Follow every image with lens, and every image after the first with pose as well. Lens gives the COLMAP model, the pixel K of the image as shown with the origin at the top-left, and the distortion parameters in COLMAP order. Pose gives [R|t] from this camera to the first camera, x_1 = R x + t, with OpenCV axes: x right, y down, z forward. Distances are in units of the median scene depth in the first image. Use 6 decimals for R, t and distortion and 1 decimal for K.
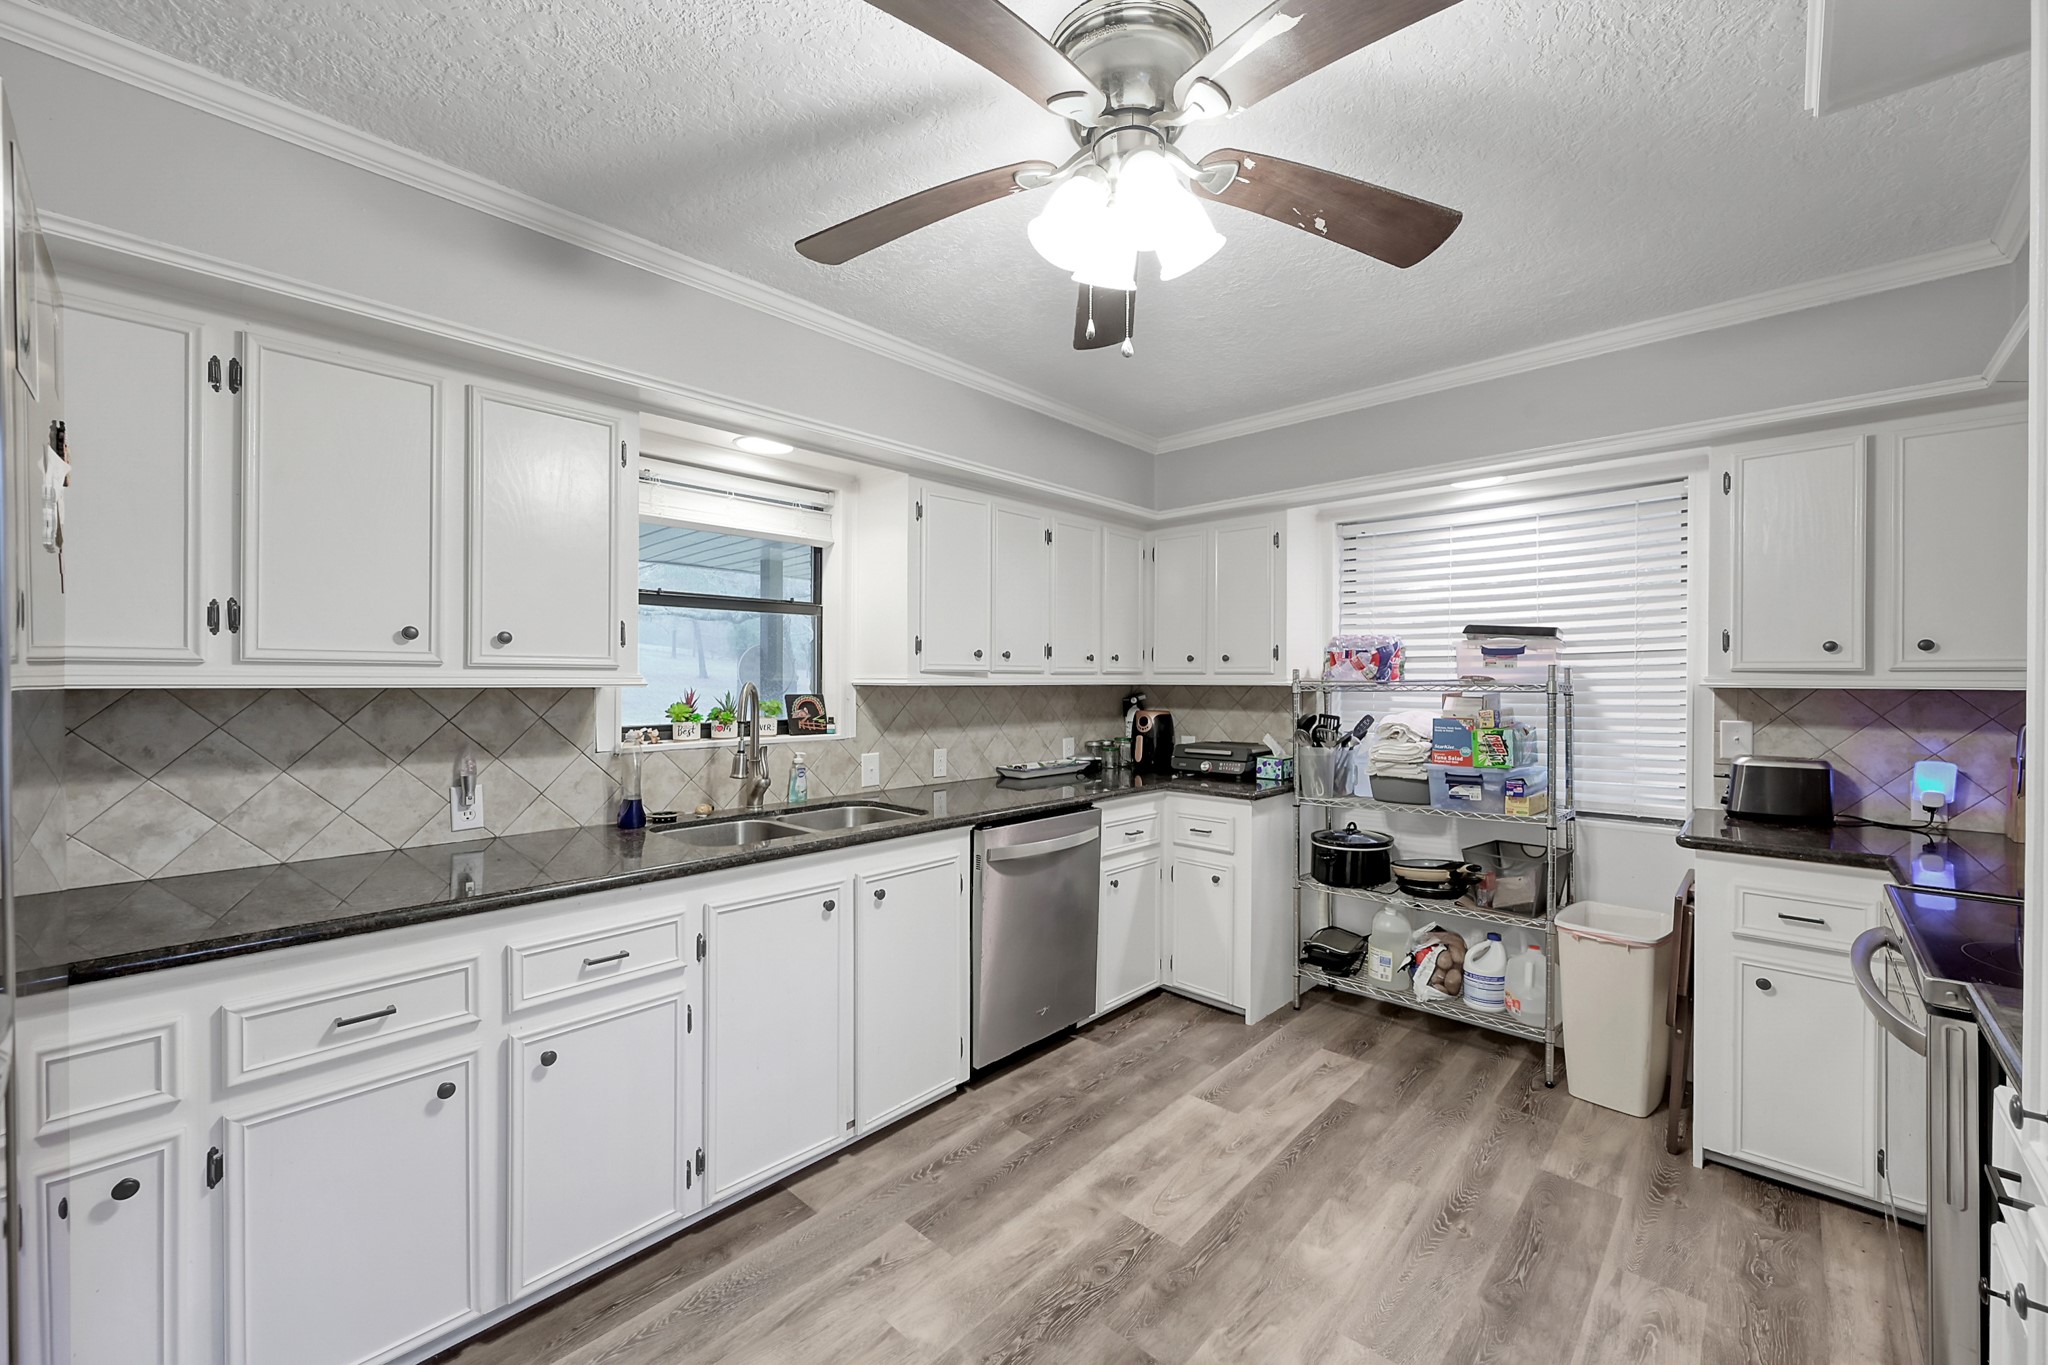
lens RADIAL K [[813.2, 0, 1025.0], [0, 813.2, 675.7], [0, 0, 1]] dist [-0.000860, -0.000158]
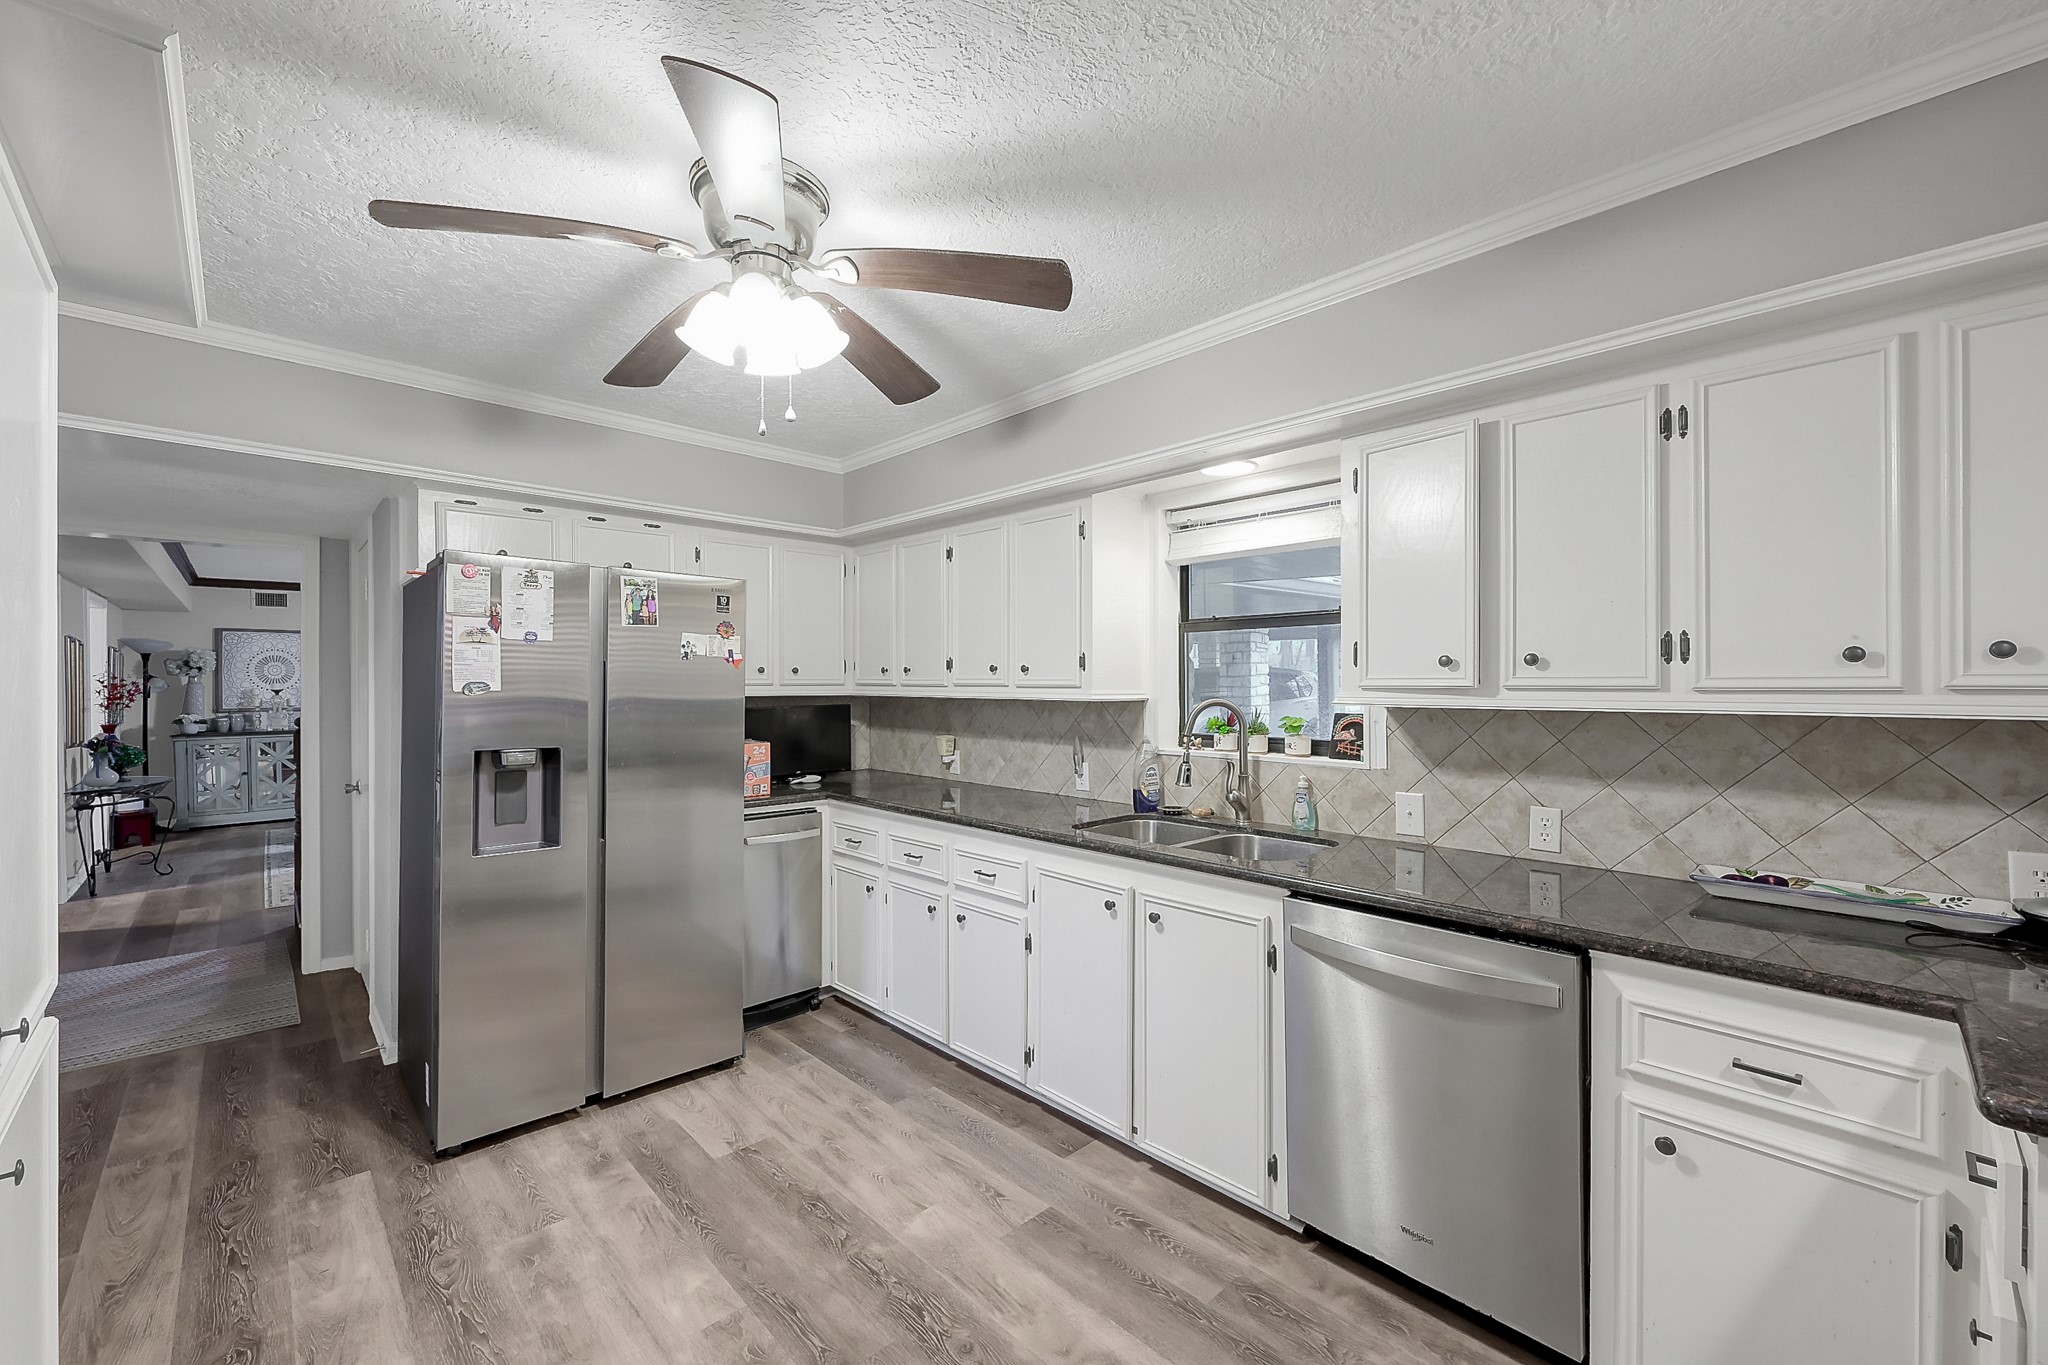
lens RADIAL K [[813.2, 0, 1014.0], [0, 813.2, 687.4], [0, 0, 1]] dist [-0.000860, -0.000158]
pose [[-0.061136, -0.004875, -0.998118, 0.787849], [-0.002822, 0.999985, -0.004711, -0.000095], [0.998125, 0.002528, -0.061149, 0.874603]]
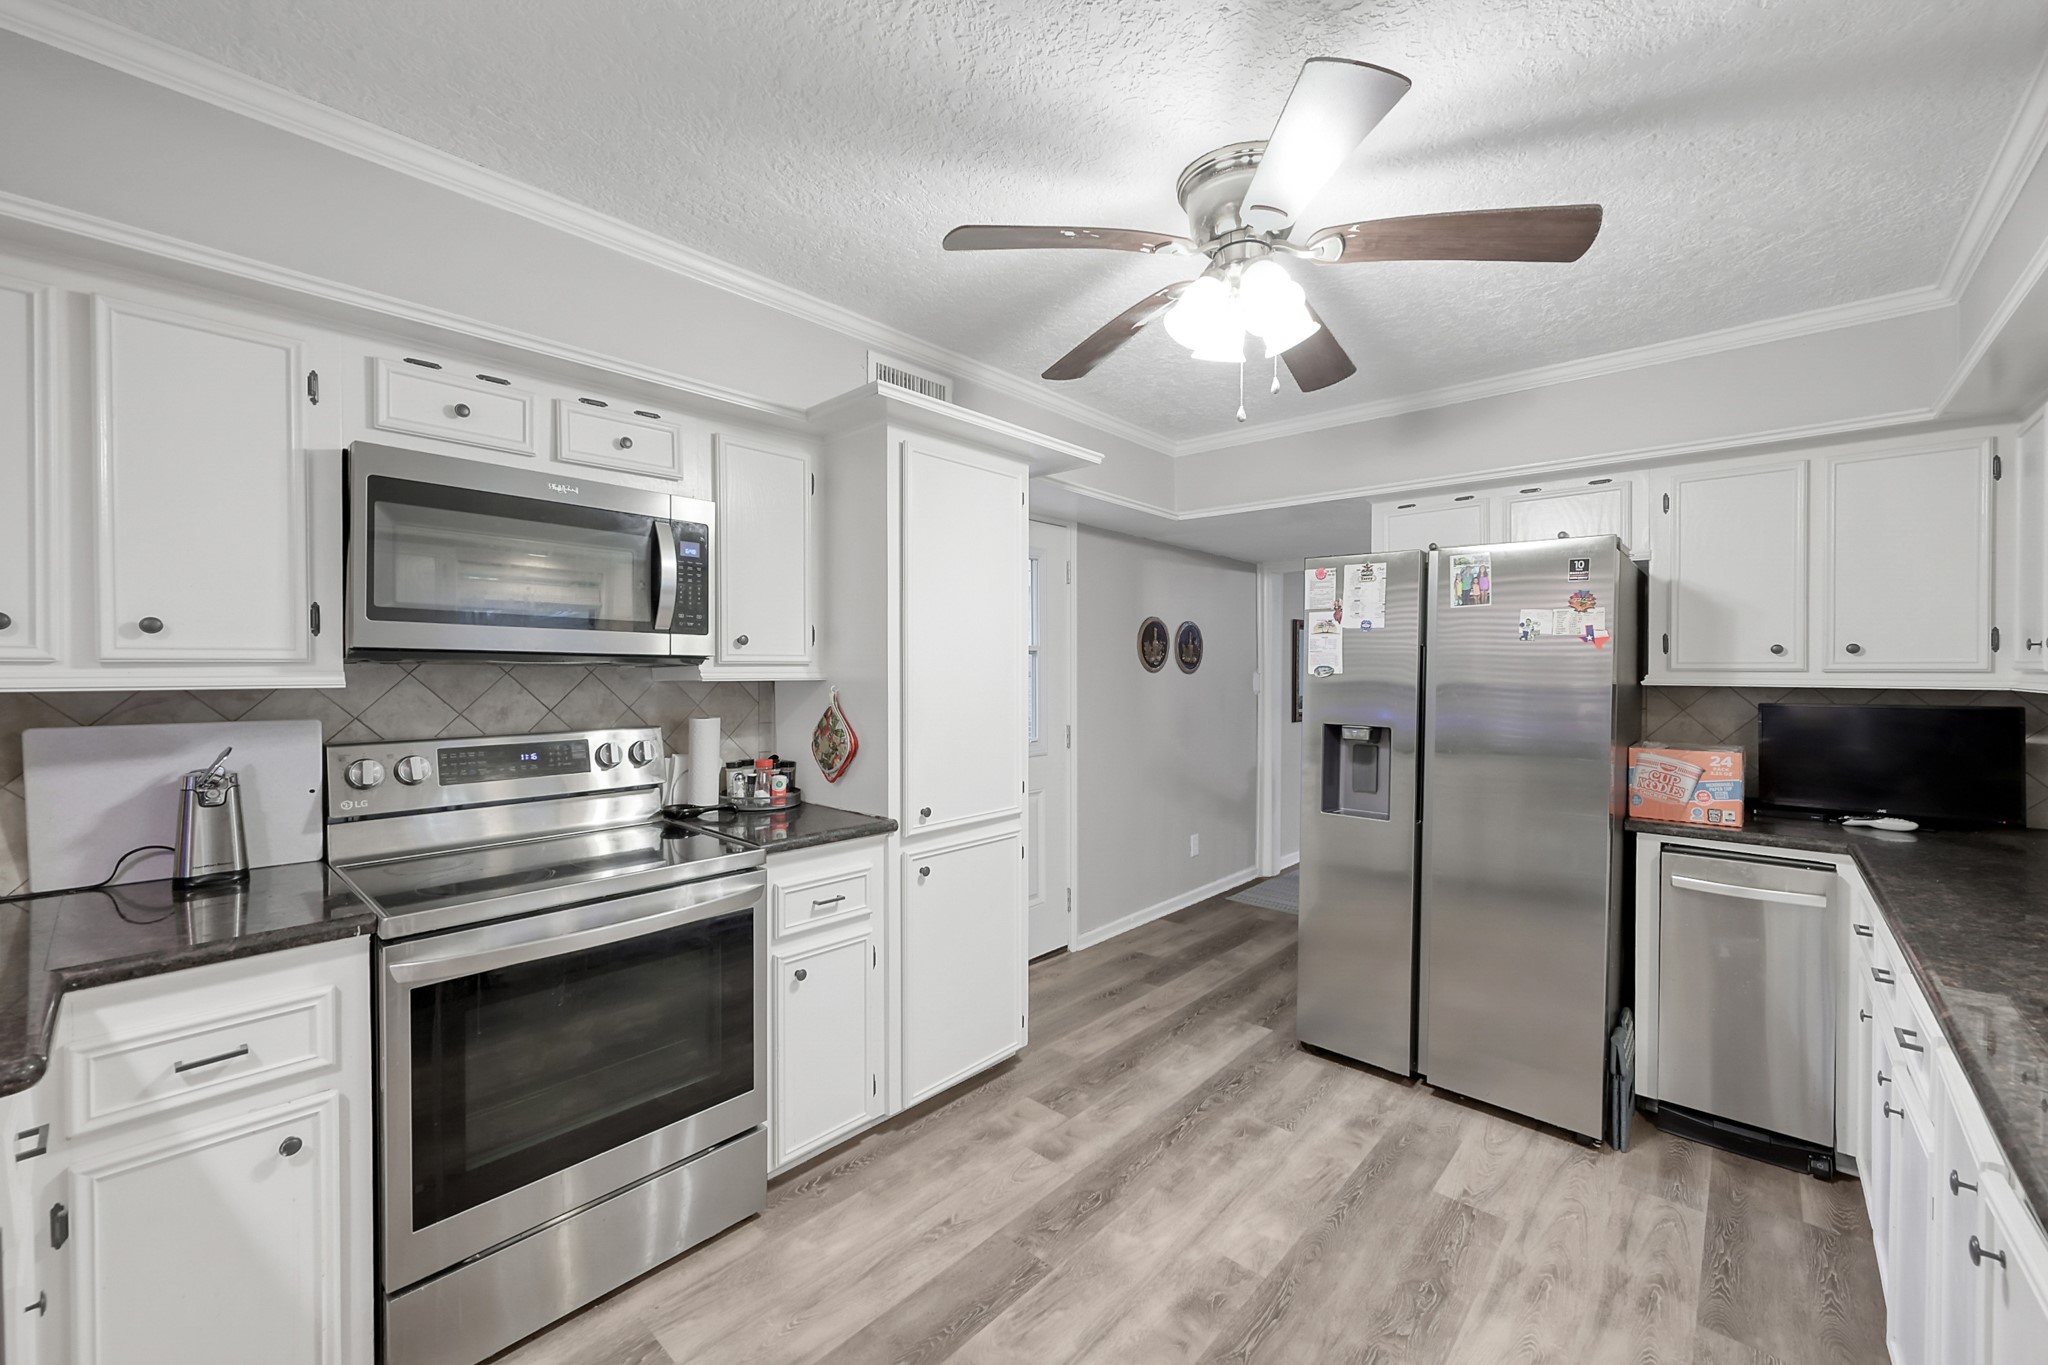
lens RADIAL K [[813.2, 0, 1013.3], [0, 813.2, 675.2], [0, 0, 1]] dist [-0.000860, -0.000158]
pose [[-0.999829, -0.013826, -0.012311, 0.294227], [-0.013974, 0.999830, 0.012021, -0.003809], [0.012143, 0.012191, -0.999852, 1.346486]]
